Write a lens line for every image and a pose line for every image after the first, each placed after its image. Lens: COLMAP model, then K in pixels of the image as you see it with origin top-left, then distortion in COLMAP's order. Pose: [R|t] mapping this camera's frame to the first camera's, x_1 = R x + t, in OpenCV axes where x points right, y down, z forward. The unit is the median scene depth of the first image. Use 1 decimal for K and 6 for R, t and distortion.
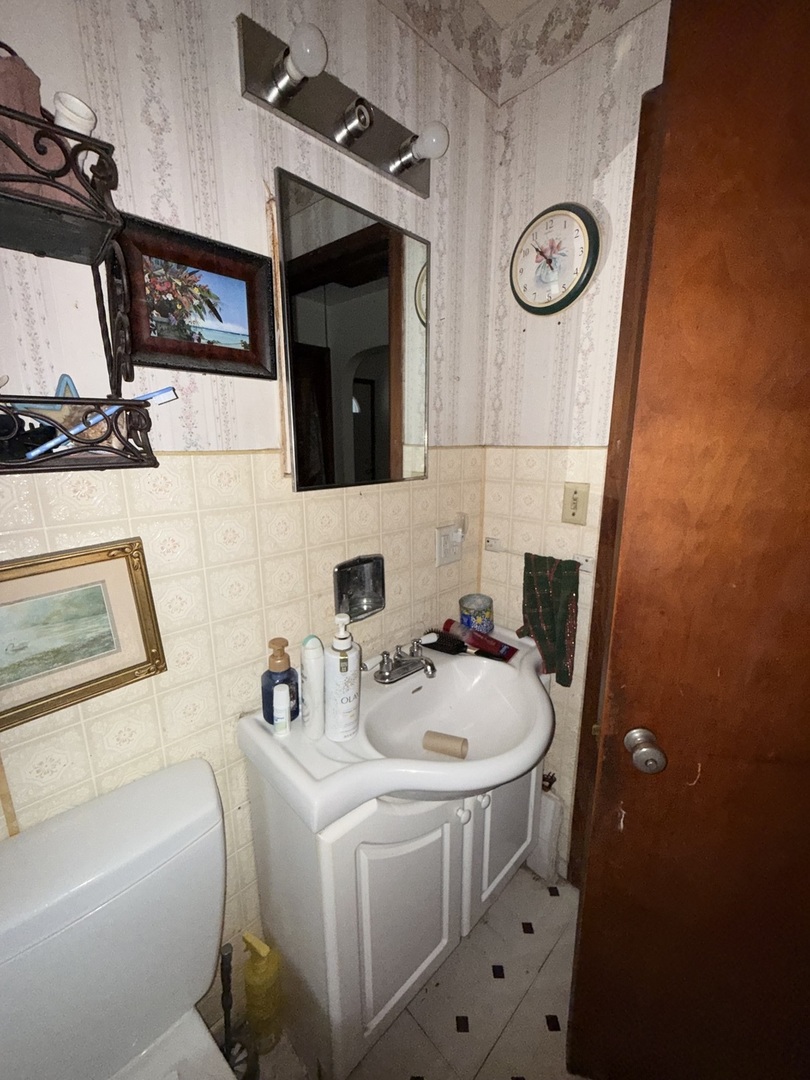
lens RADIAL K [[432.3, 0, 403.3], [0, 432.3, 539.2], [0, 0, 1]] dist [0.000547, -0.000037]
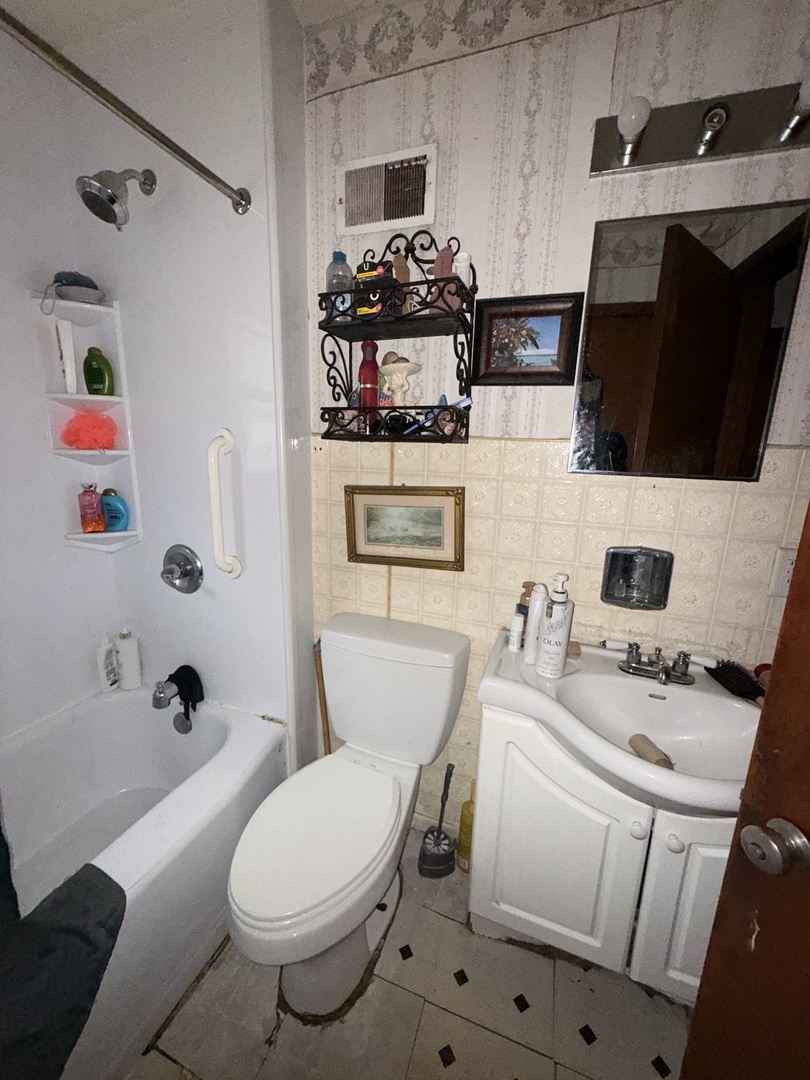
lens RADIAL K [[435.4, 0, 406.3], [0, 435.4, 536.5], [0, 0, 1]] dist [-0.001898, 0.000102]
pose [[0.452211, 0.212594, -0.866204, 0.798884], [-0.232134, 0.965761, 0.115841, 0.038318], [0.861173, 0.148691, 0.486078, 0.005715]]
